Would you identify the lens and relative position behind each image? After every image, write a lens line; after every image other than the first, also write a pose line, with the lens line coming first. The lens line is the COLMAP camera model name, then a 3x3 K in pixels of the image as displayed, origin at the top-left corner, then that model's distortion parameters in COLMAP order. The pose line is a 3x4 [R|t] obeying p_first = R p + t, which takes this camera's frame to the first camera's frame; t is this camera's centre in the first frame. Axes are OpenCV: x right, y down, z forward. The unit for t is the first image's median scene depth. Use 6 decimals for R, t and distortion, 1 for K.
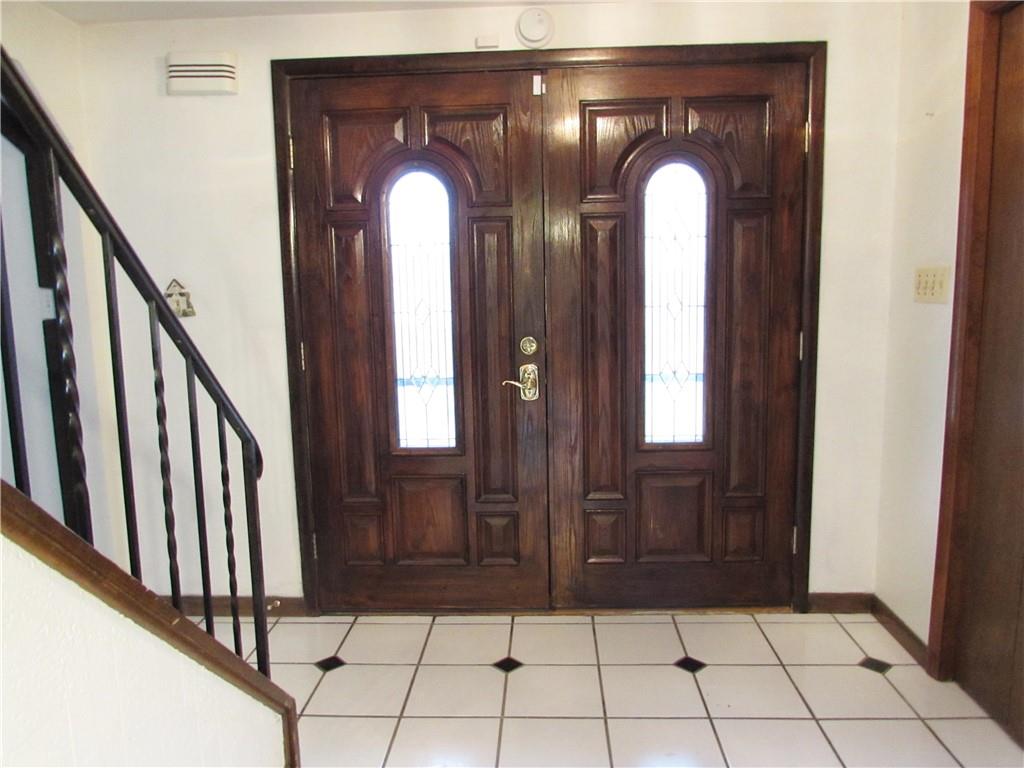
lens RADIAL K [[729.5, 0, 515.8], [0, 729.5, 386.2], [0, 0, 1]] dist [-0.036438, 0.023643]
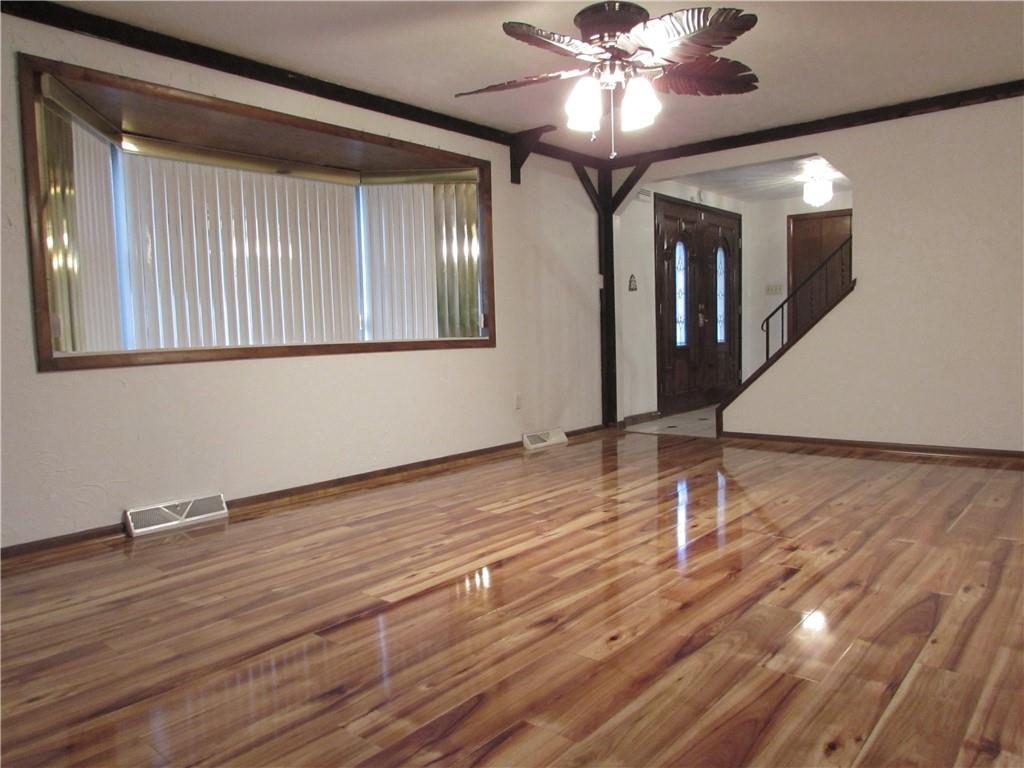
lens RADIAL K [[786.2, 0, 512.0], [0, 786.2, 384.0], [0, 0, 1]] dist [-0.073438, 0.000400]
pose [[0.623868, -0.043953, 0.780293, -2.703850], [0.113275, 0.992960, -0.034635, 0.249523], [-0.773277, 0.109996, 0.624455, -0.247736]]
